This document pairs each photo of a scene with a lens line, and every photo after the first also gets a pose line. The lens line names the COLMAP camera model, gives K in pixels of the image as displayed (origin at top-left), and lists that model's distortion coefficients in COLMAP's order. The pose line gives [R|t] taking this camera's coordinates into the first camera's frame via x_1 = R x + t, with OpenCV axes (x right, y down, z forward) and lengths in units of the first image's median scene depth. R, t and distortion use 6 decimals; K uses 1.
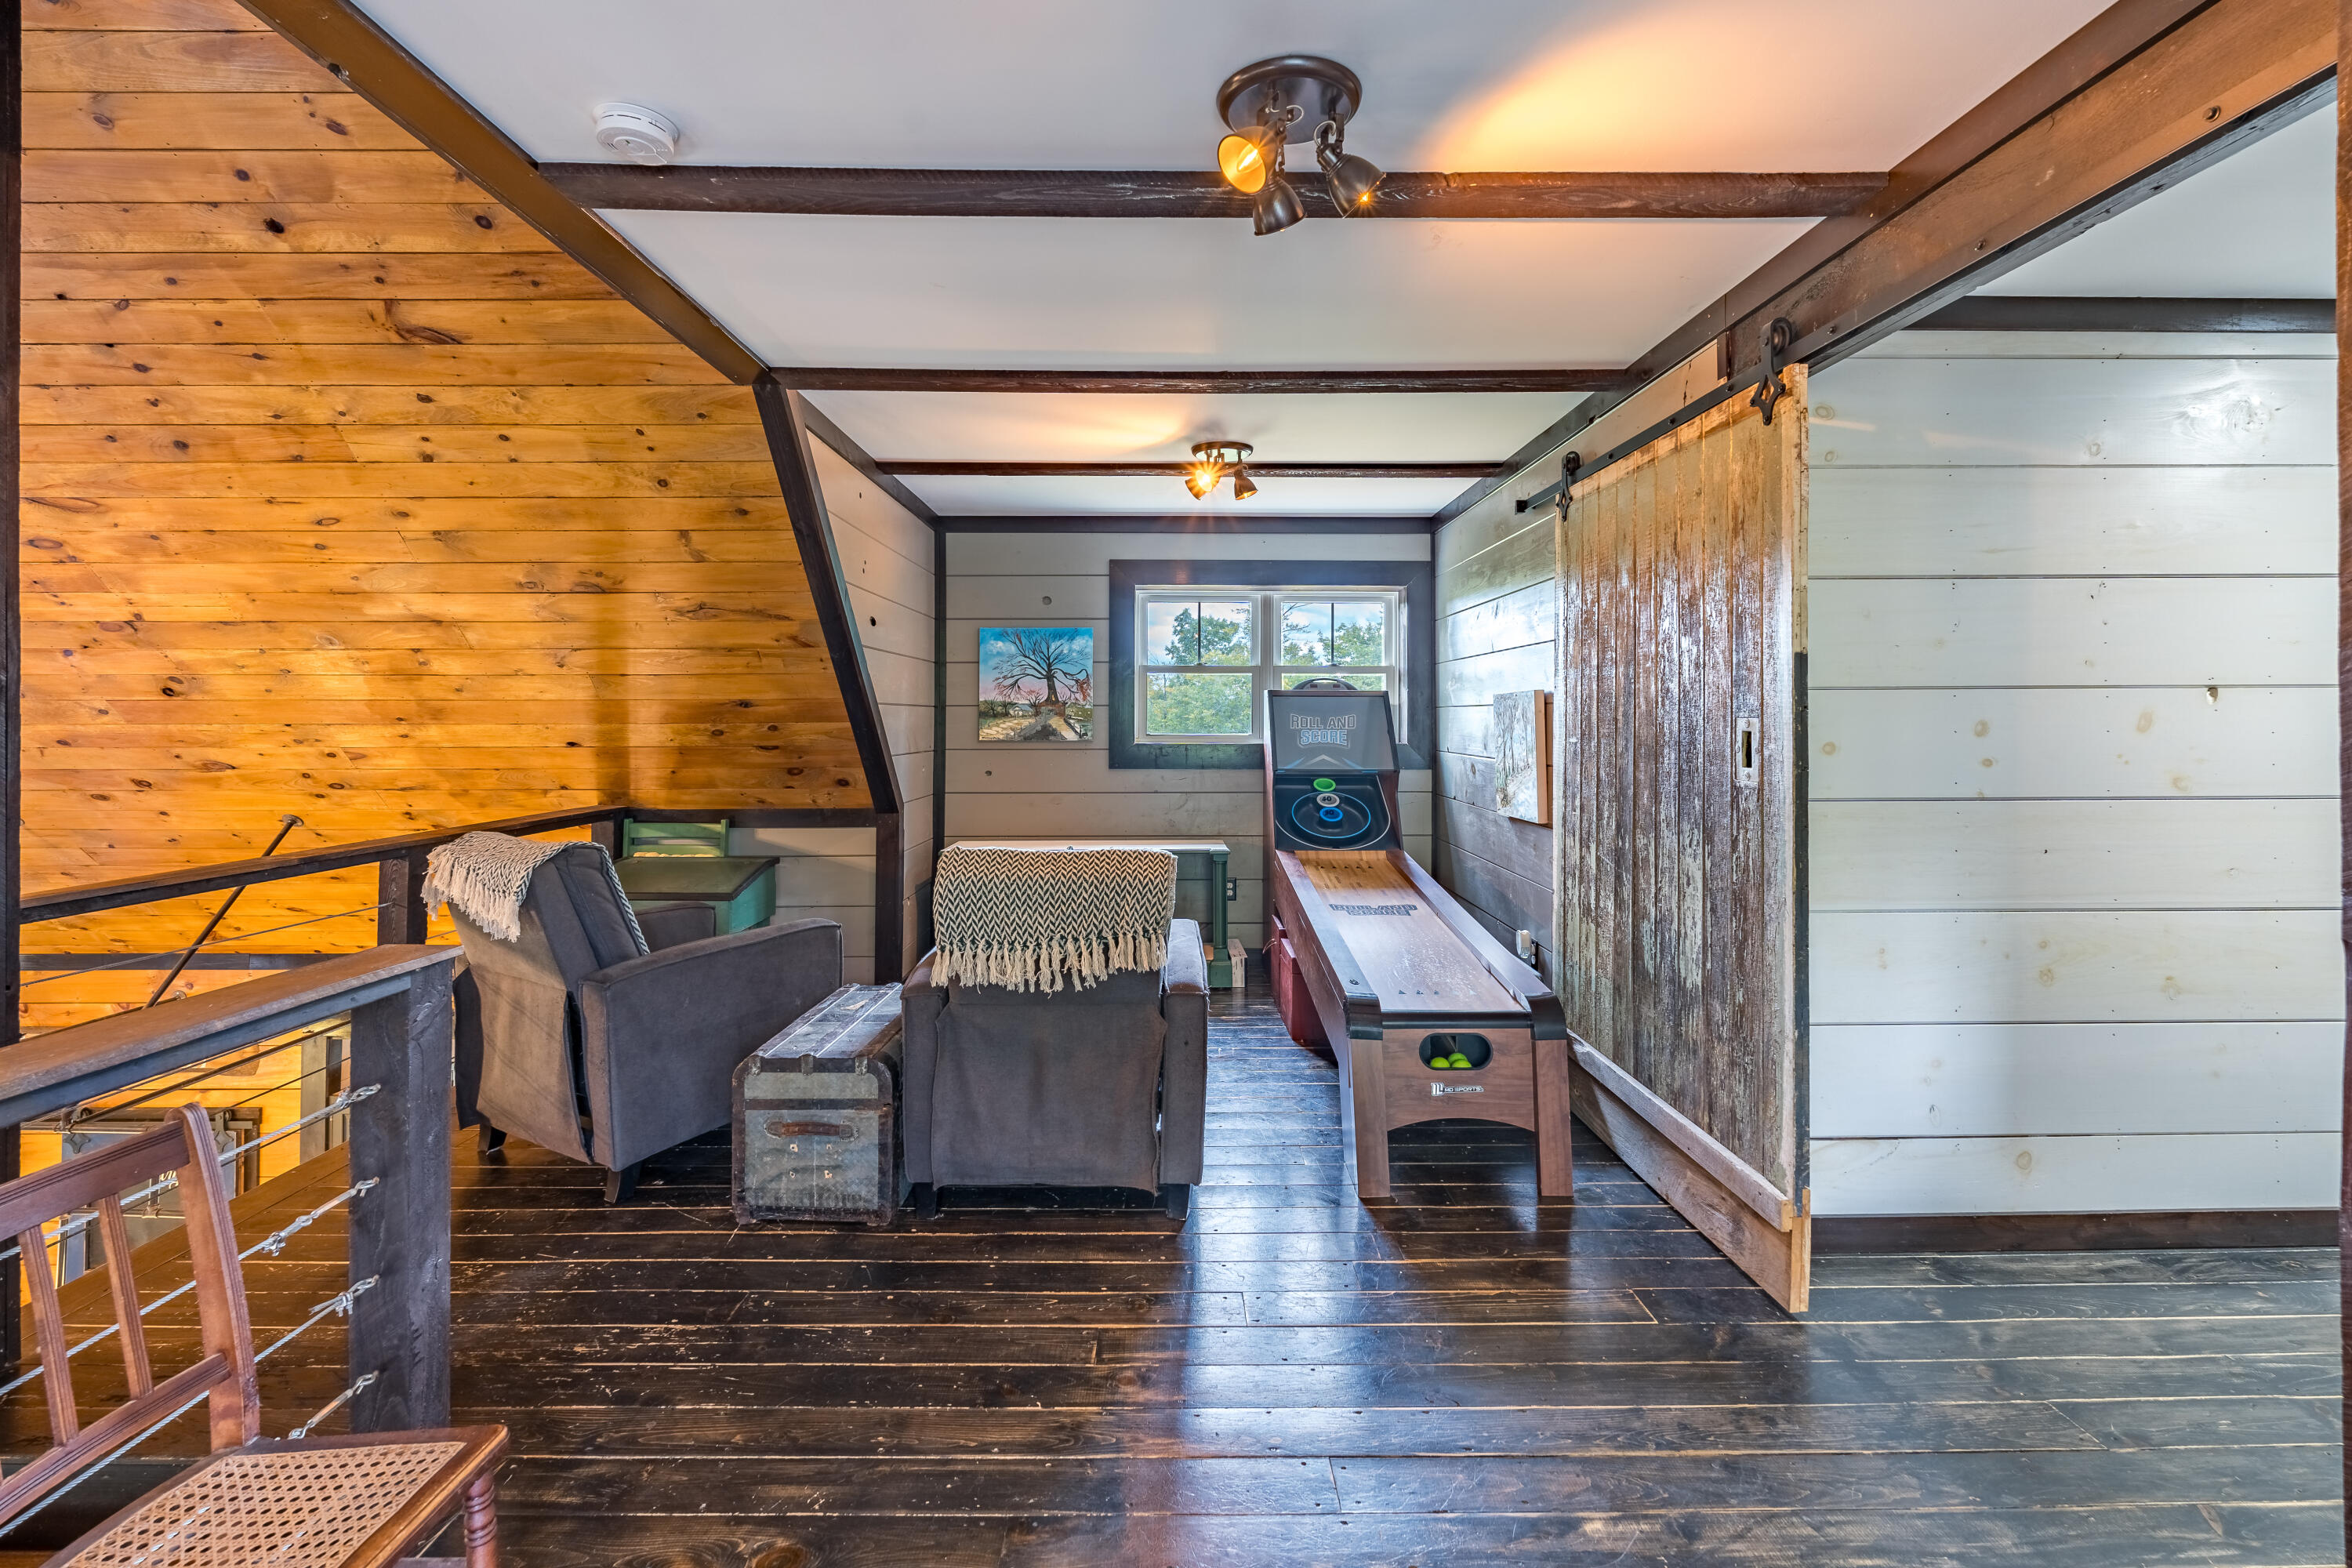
lens RADIAL K [[1064.8, 0, 1172.9], [0, 1064.8, 715.8], [0, 0, 1]] dist [-0.000372, 0.000269]
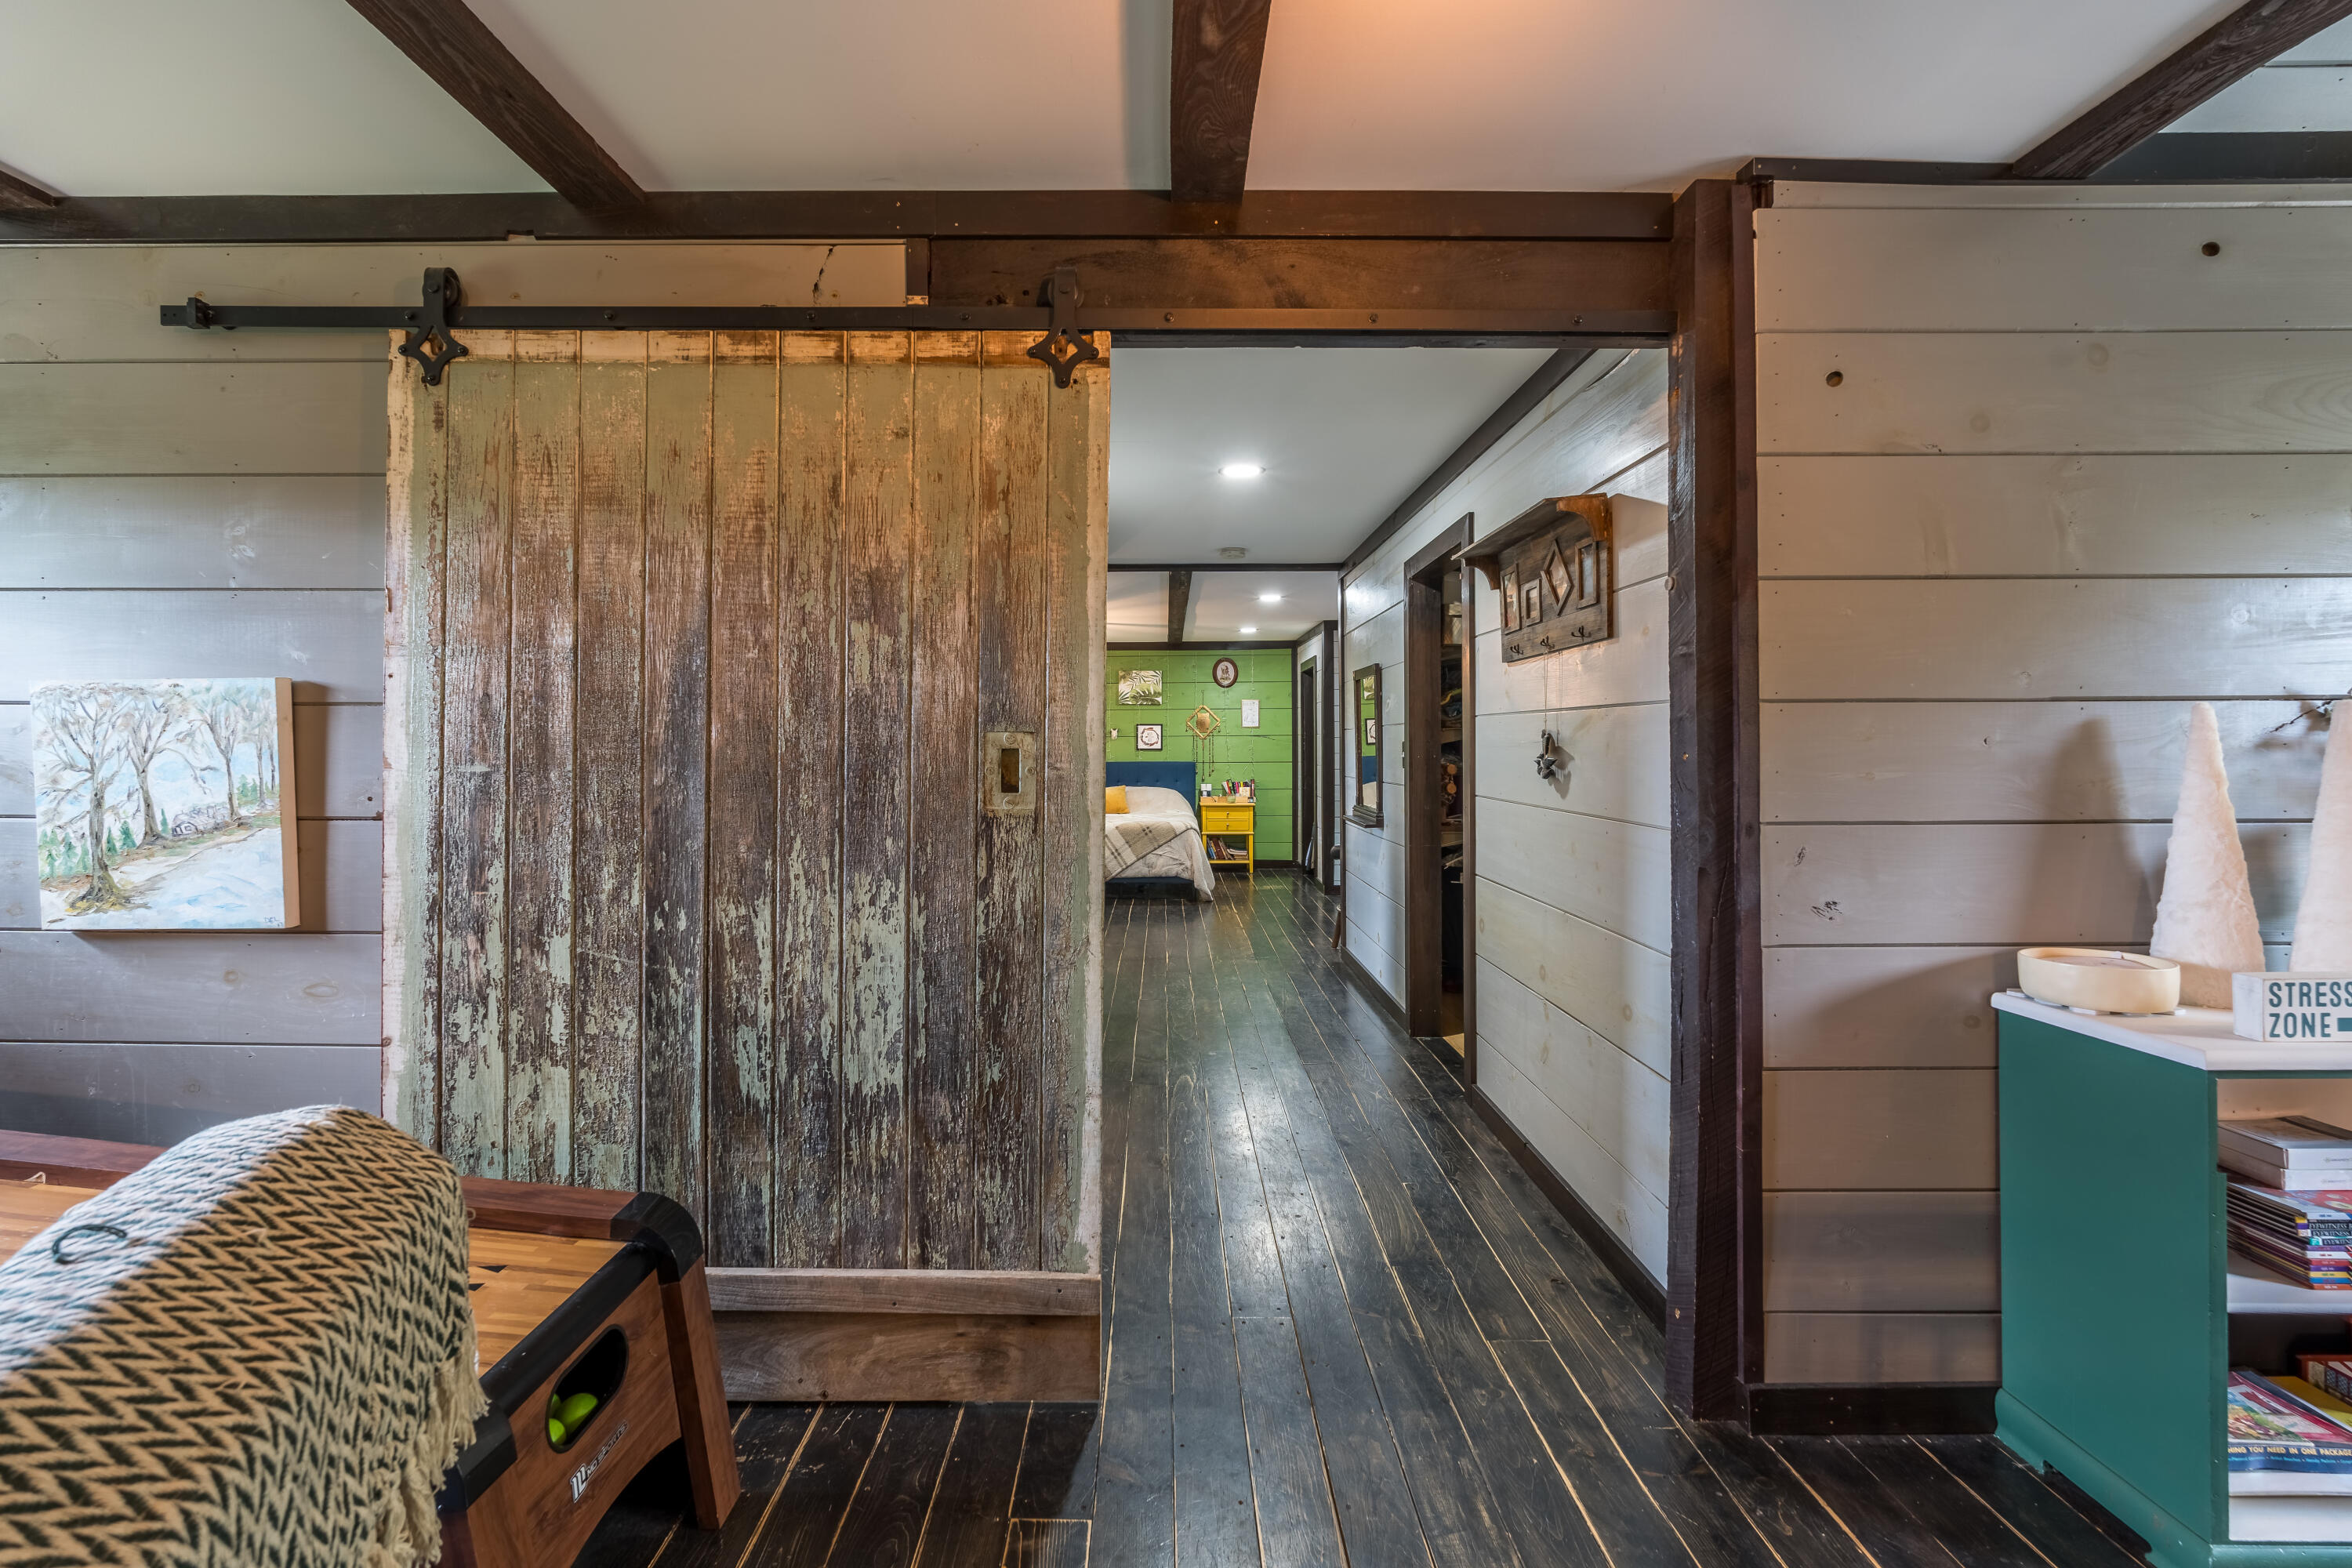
lens RADIAL K [[1041.8, 0, 1150.4], [0, 1041.8, 755.5], [0, 0, 1]] dist [-0.003546, 0.000391]
pose [[0.022146, -0.007987, 0.999723, -0.240739], [-0.005213, 0.999954, 0.008104, 0.011783], [-0.999741, -0.005391, 0.022104, 0.797363]]
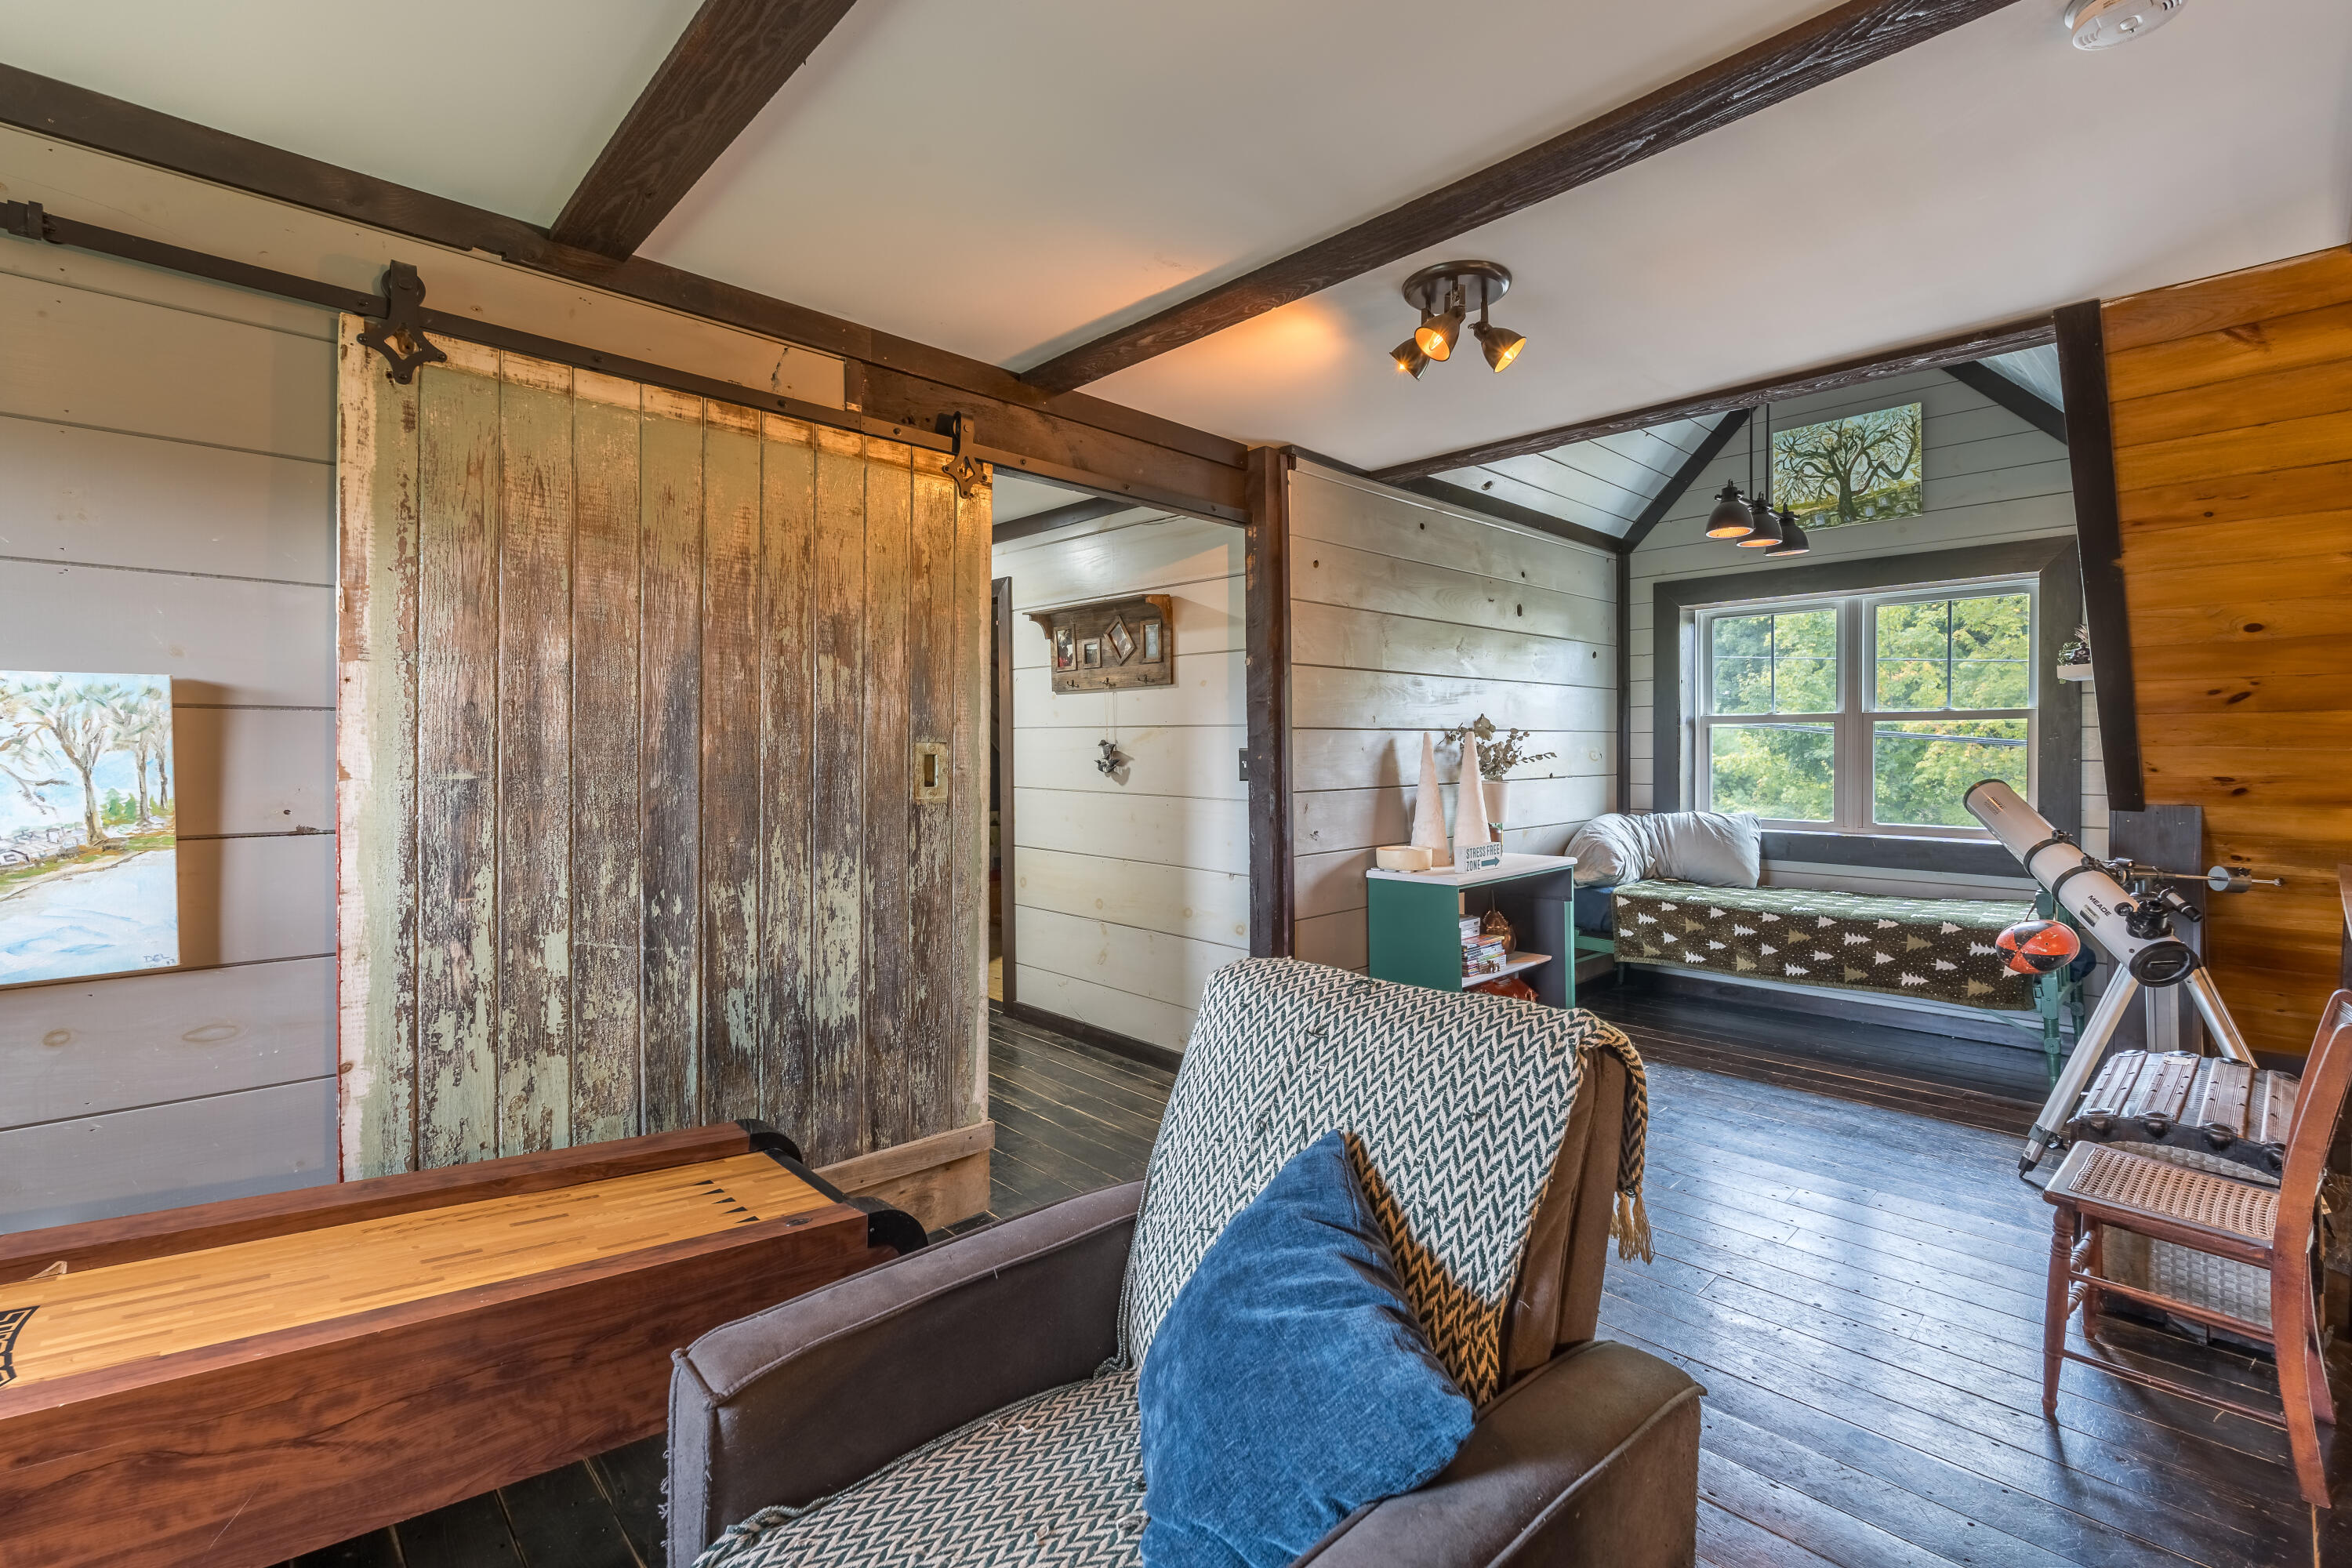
lens RADIAL K [[1034.5, 0, 1185.7], [0, 1034.5, 761.7], [0, 0, 1]] dist [-0.001042, 0.000360]
pose [[-0.686622, -0.005859, 0.726991, -0.404917], [-0.001513, 0.999977, 0.006631, 0.013380], [-0.727013, 0.003453, -0.686615, 1.420706]]
